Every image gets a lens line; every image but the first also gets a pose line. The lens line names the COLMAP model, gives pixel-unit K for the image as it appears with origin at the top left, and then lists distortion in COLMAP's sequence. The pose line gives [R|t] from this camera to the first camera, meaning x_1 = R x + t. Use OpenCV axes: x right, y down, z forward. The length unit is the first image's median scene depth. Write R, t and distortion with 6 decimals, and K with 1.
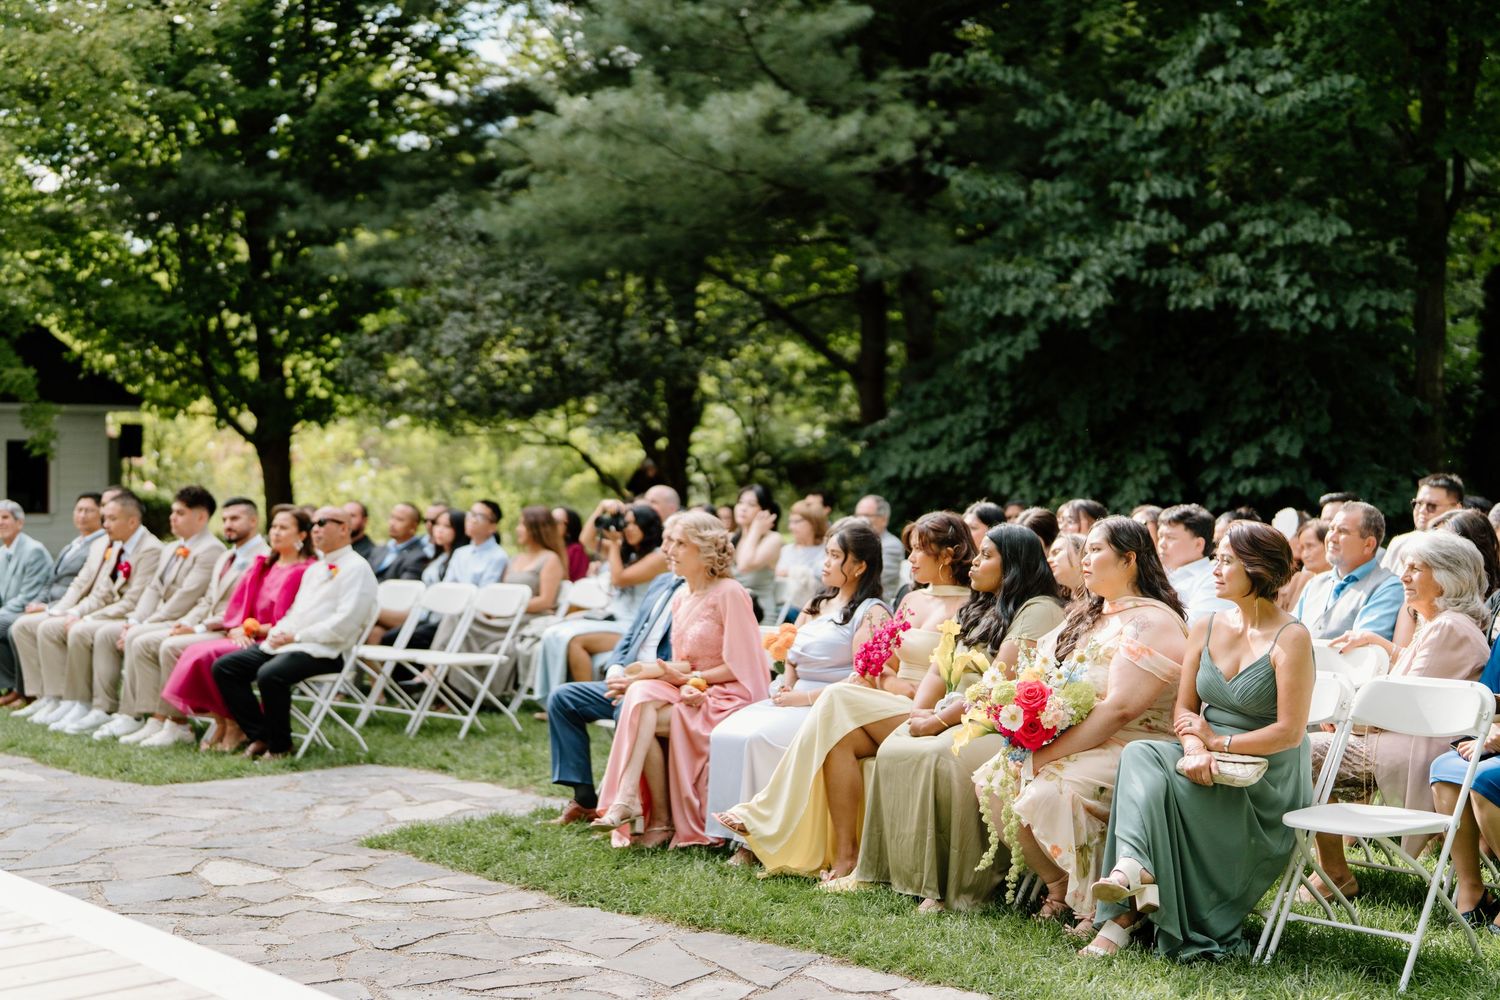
lens RADIAL K [[2167.9, 0, 745.8], [0, 2167.9, 462.8], [0, 0, 1]] dist [0.001780, 0.033465]
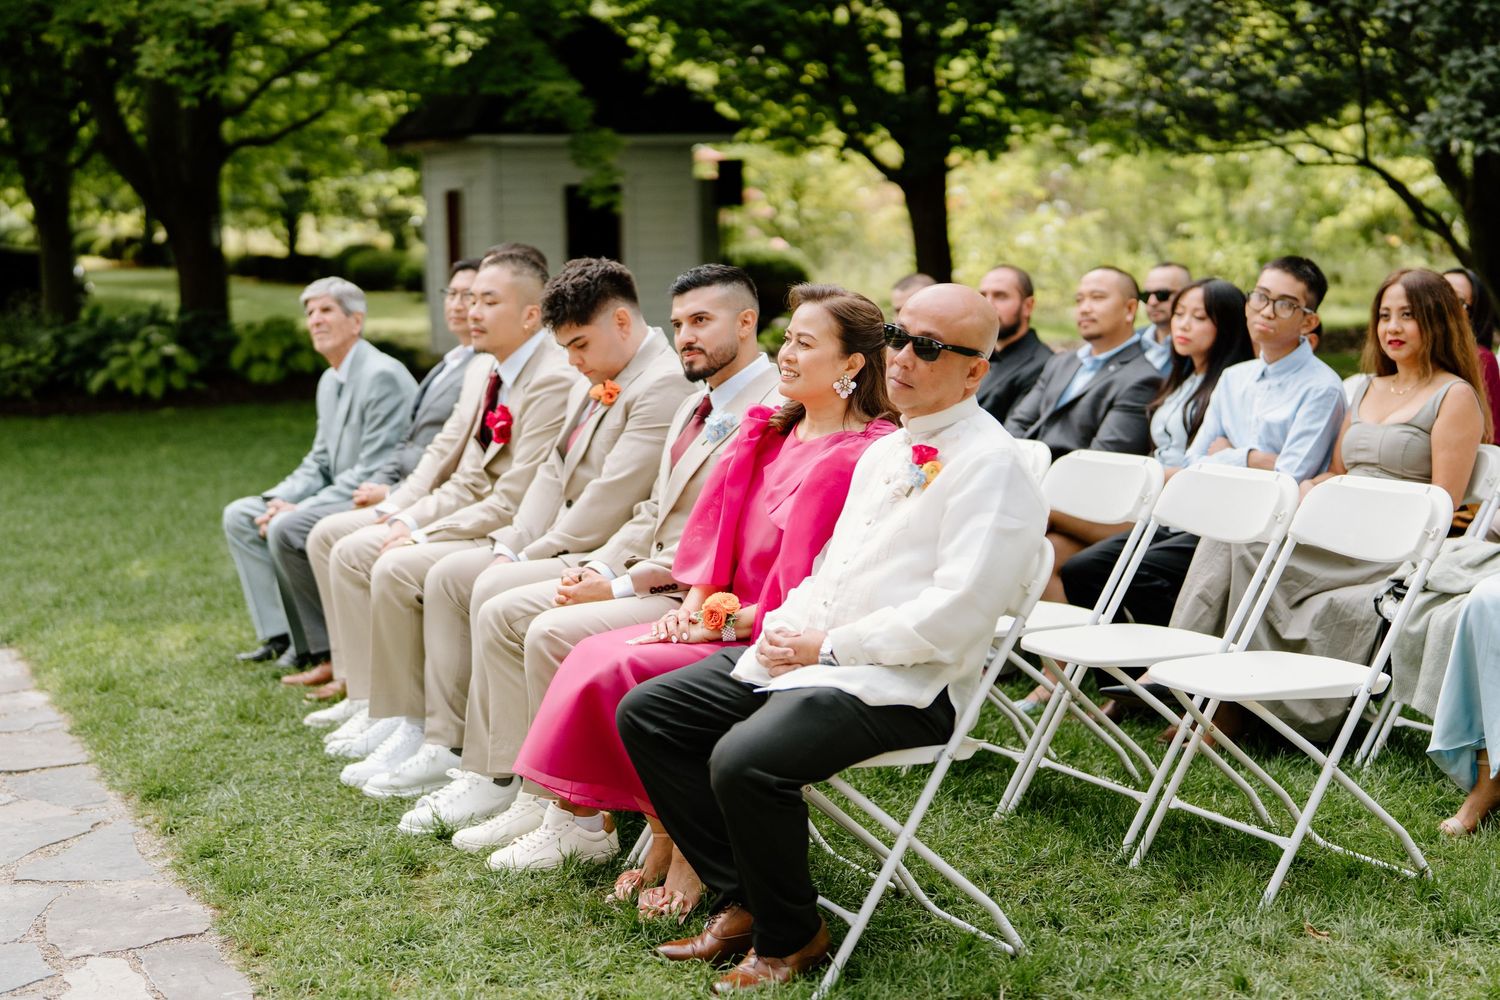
lens RADIAL K [[2167.9, 0, 745.8], [0, 2167.9, 462.8], [0, 0, 1]] dist [0.001780, 0.033465]
pose [[0.950062, 0.011758, -0.311841, -0.080168], [0.023586, 0.993726, 0.109328, 0.006774], [0.311170, -0.111223, 0.943824, 0.495009]]
